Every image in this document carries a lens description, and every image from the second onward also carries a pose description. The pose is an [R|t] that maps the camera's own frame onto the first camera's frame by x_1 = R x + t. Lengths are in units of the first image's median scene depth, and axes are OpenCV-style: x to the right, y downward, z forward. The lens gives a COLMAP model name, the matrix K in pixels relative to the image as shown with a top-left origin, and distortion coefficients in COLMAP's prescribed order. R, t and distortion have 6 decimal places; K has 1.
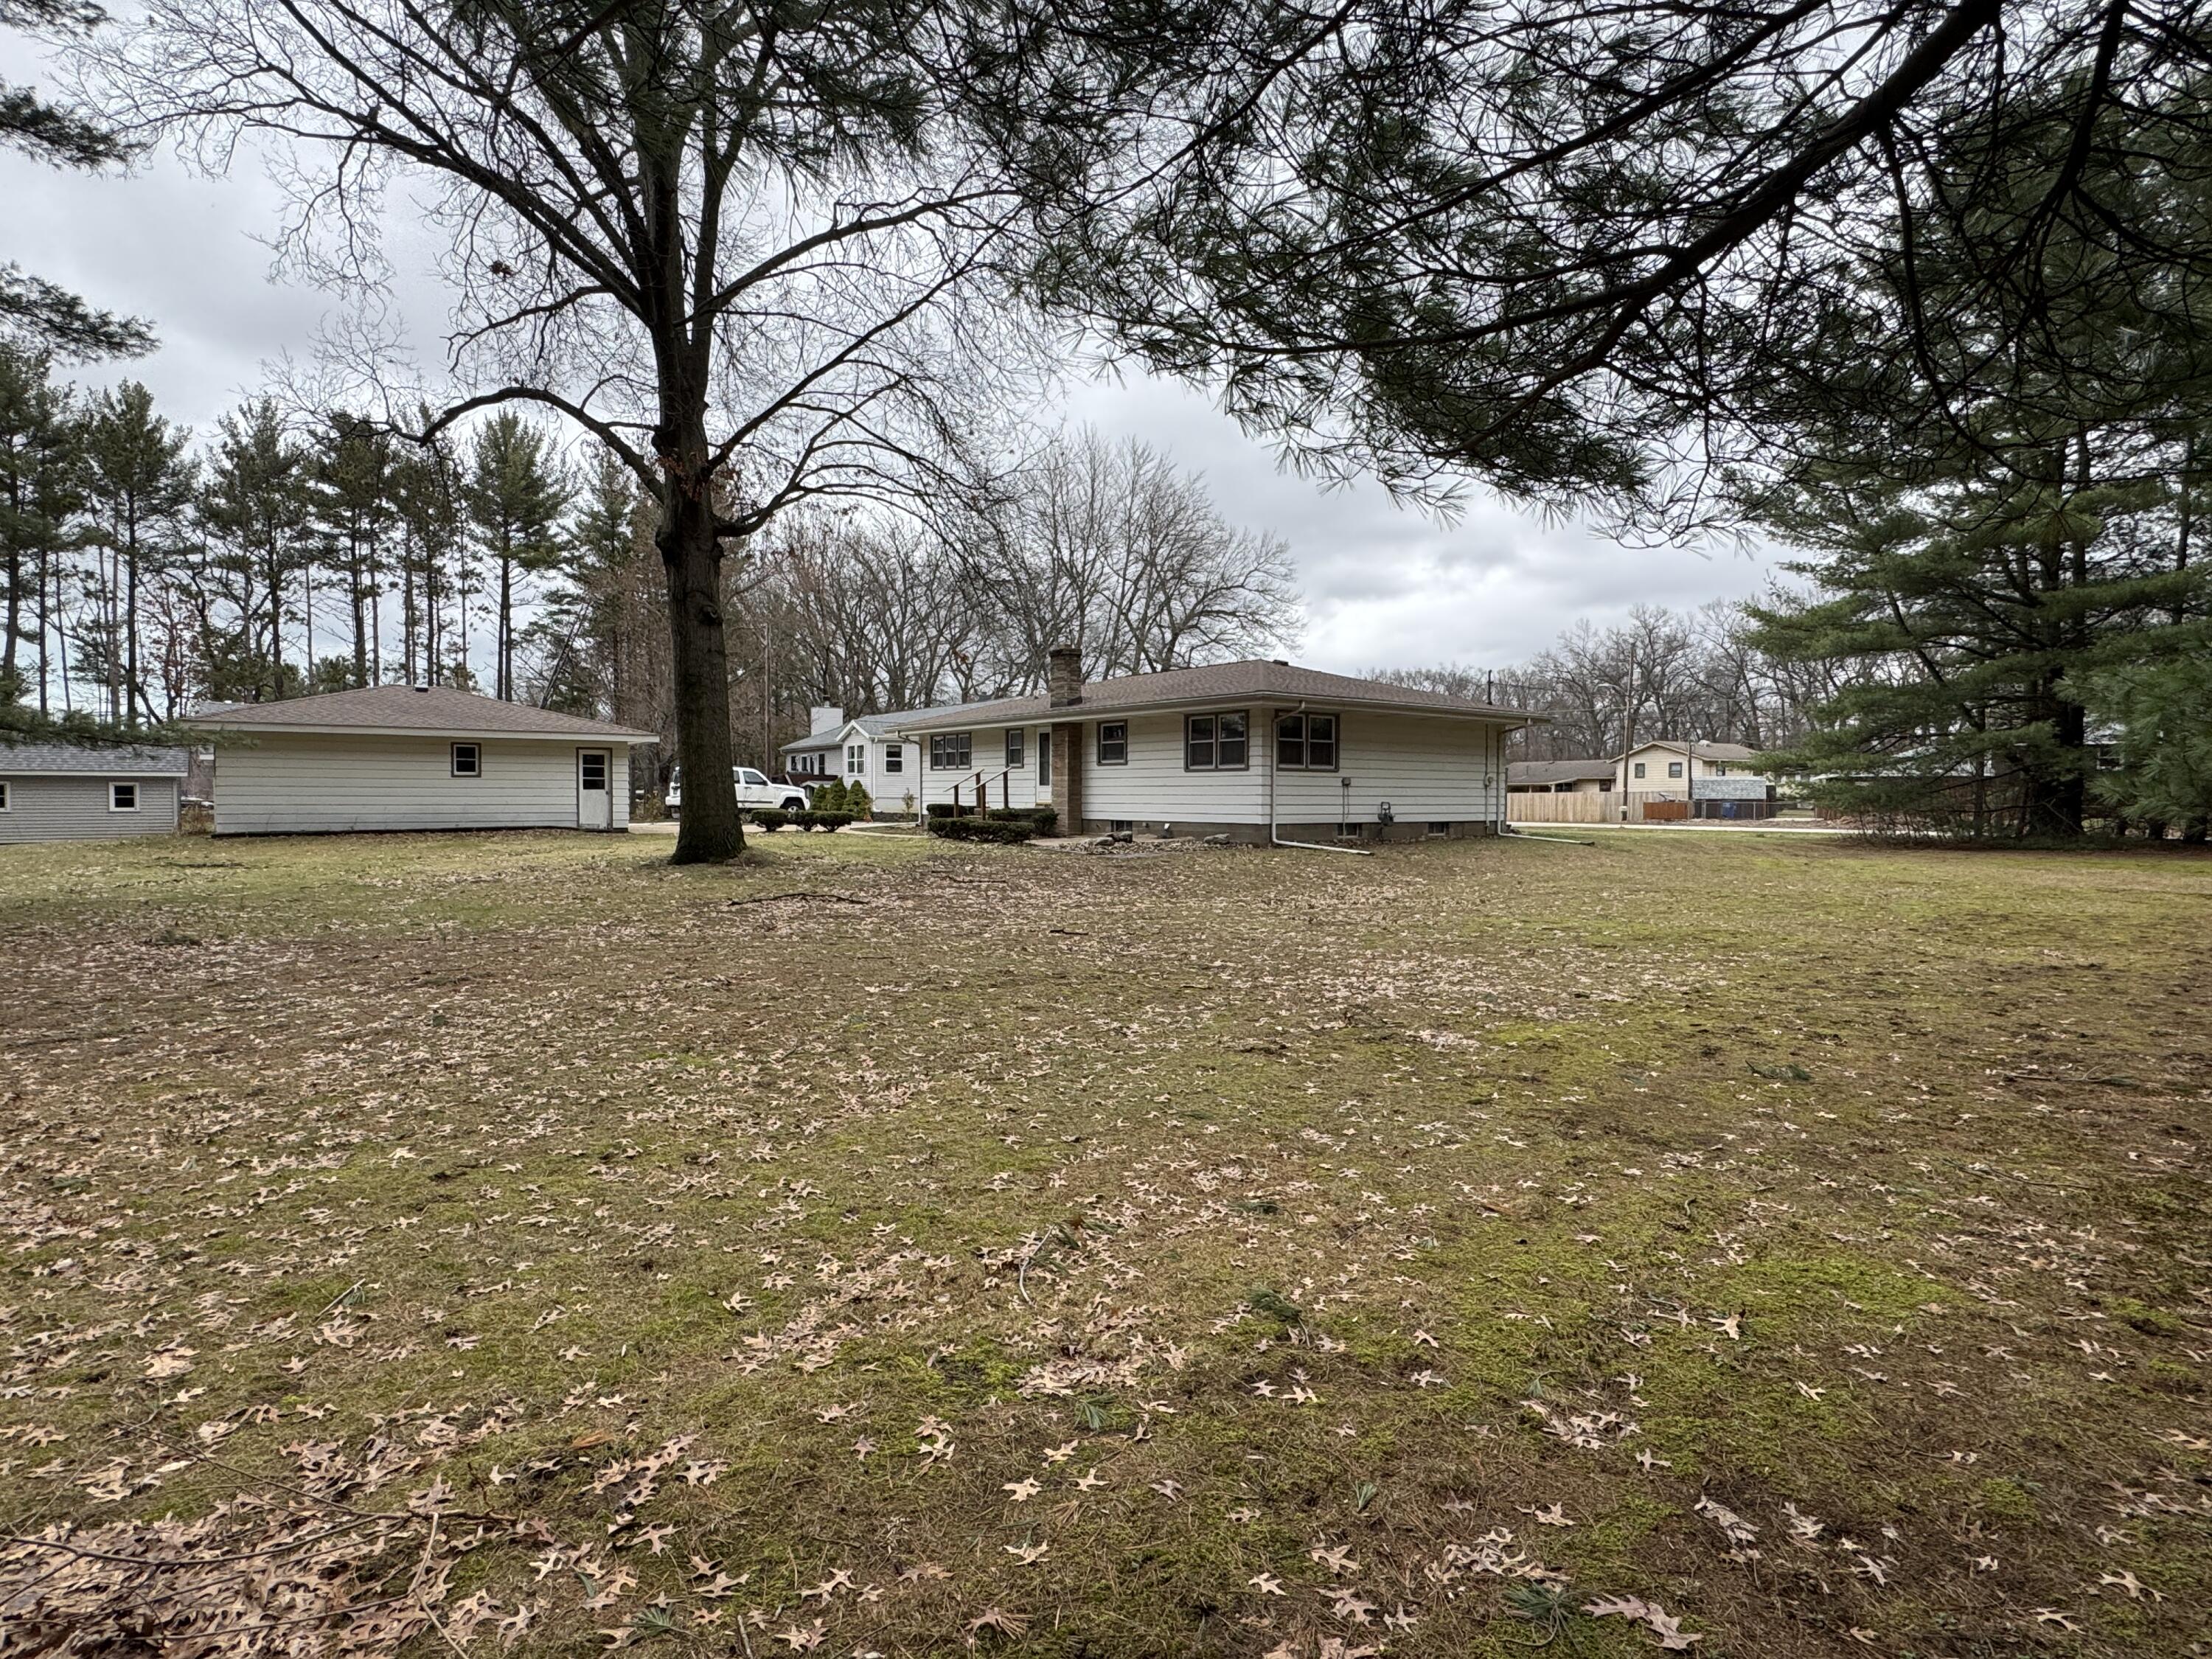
lens RADIAL K [[1163.0, 0, 1102.5], [0, 1163.0, 823.4], [0, 0, 1]] dist [0.001677, 0.000221]
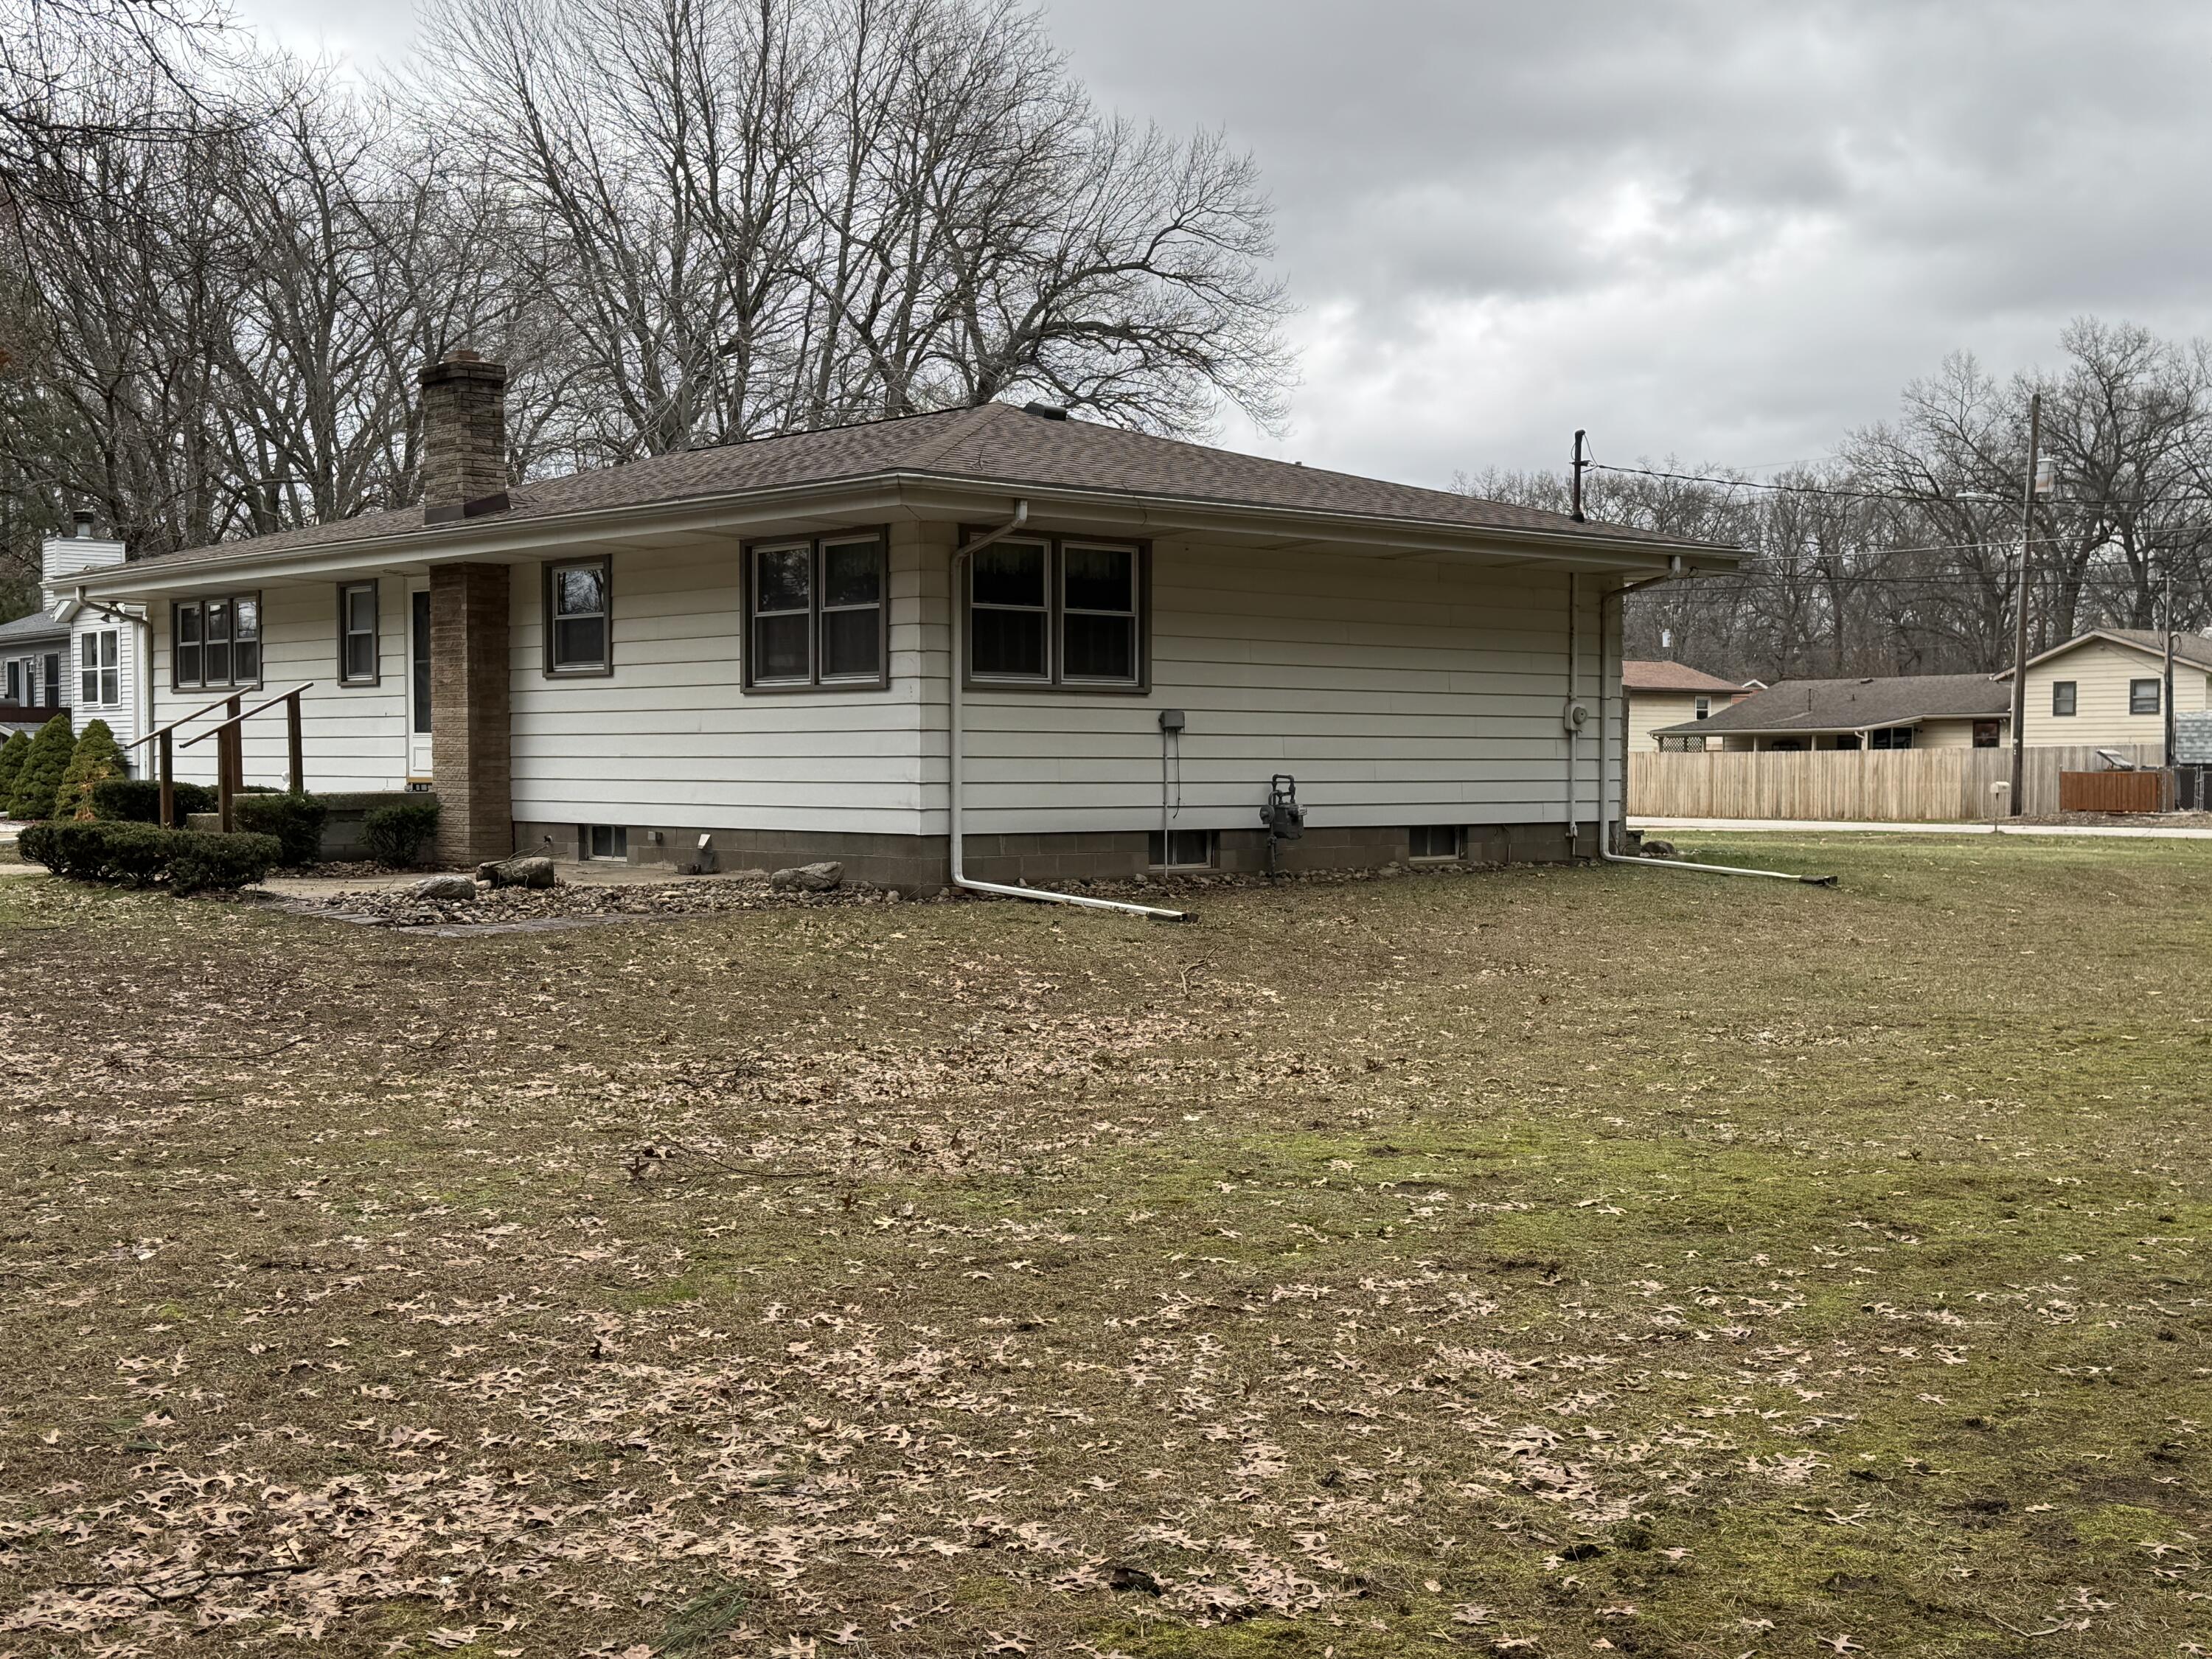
lens RADIAL K [[2610.6, 0, 1104.3], [0, 2610.6, 837.6], [0, 0, 1]] dist [0.133143, 0.000000]
pose [[0.997327, -0.004320, 0.072939, 0.108201], [0.003906, 0.999975, 0.005816, -0.002702], [-0.072962, -0.005516, 0.997319, 0.134758]]
